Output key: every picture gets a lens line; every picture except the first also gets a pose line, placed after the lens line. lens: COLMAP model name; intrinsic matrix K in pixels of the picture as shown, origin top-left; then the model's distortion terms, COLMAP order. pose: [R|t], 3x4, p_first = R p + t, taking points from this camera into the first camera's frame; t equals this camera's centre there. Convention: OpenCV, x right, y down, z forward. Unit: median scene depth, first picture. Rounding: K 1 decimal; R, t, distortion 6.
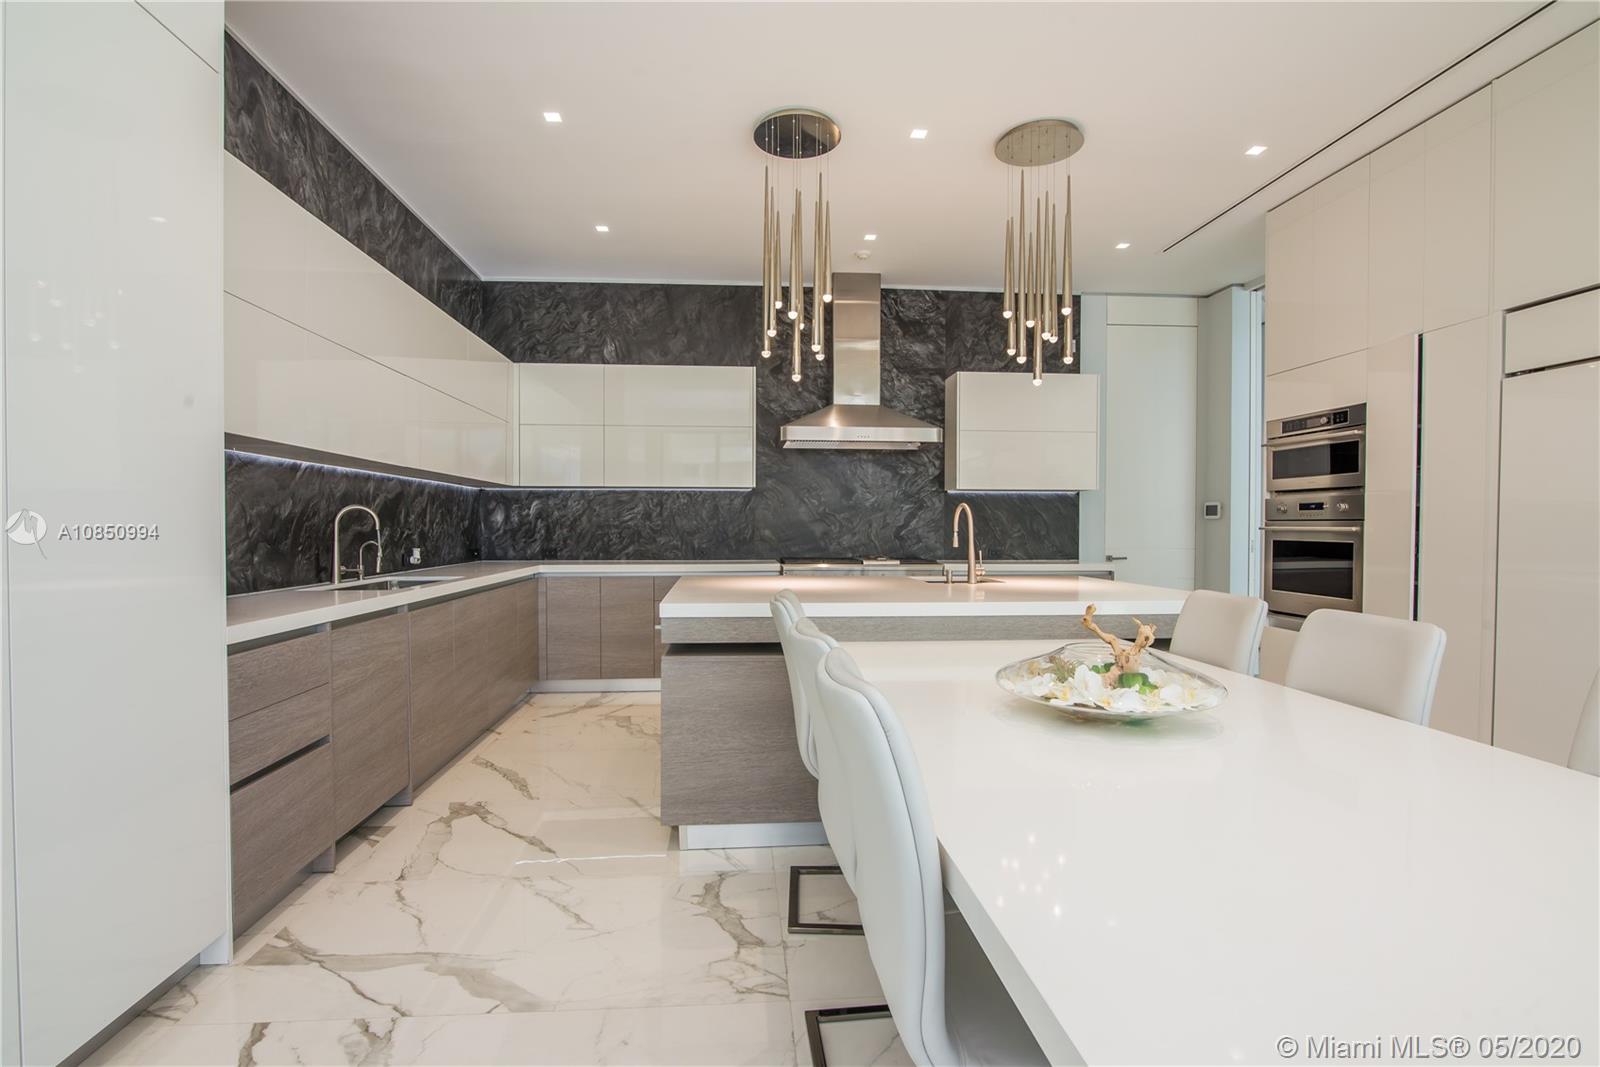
lens RADIAL K [[745.6, 0, 793.4], [0, 745.6, 542.8], [0, 0, 1]] dist [-0.018513, 0.000998]
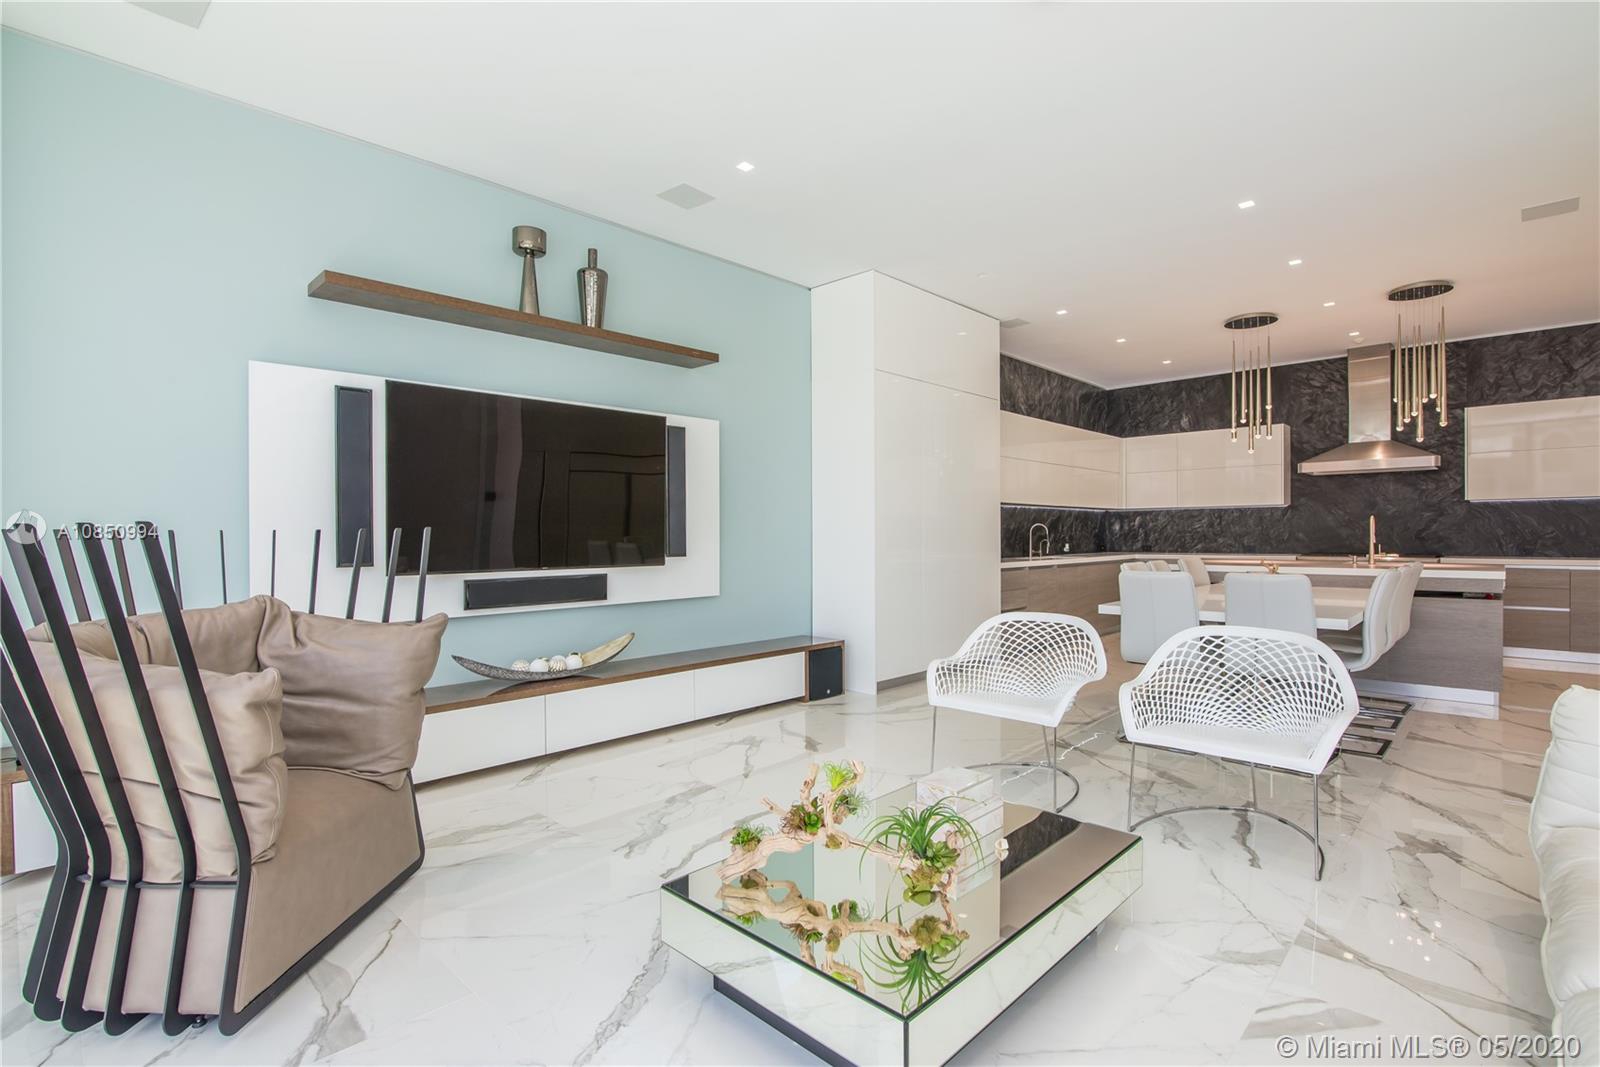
lens RADIAL K [[745.6, 0, 793.4], [0, 745.6, 542.8], [0, 0, 1]] dist [-0.018513, 0.000998]
pose [[0.650161, 0.001524, -0.759795, 0.415628], [-0.007588, 0.999961, -0.004487, 0.015187], [0.759758, 0.008682, 0.650148, -0.669455]]
